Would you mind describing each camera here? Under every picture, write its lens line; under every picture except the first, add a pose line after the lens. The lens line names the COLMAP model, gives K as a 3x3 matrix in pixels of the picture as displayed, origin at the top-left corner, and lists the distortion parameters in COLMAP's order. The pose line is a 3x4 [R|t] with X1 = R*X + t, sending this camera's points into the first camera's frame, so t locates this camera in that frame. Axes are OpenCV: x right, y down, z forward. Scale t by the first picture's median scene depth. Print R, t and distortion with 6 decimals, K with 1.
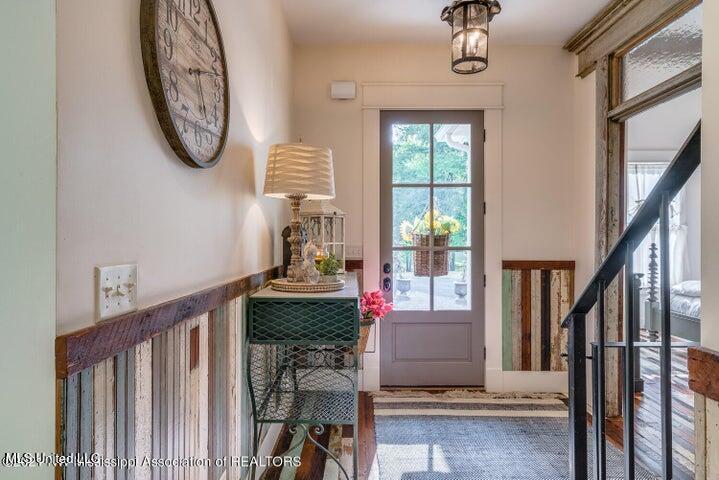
lens RADIAL K [[444.0, 0, 359.5], [0, 444.0, 240.0], [0, 0, 1]] dist [0.068760, 0.000371]
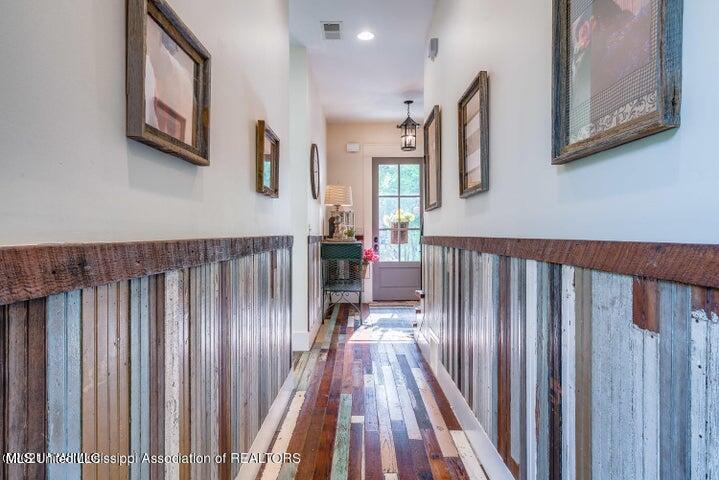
lens RADIAL K [[444.0, 0, 359.5], [0, 444.0, 240.0], [0, 0, 1]] dist [0.068760, 0.000371]
pose [[0.999986, -0.003789, -0.003796, -0.002608], [0.003828, 0.999937, 0.010559, 0.044862], [0.003756, -0.010573, 0.999937, -0.933899]]
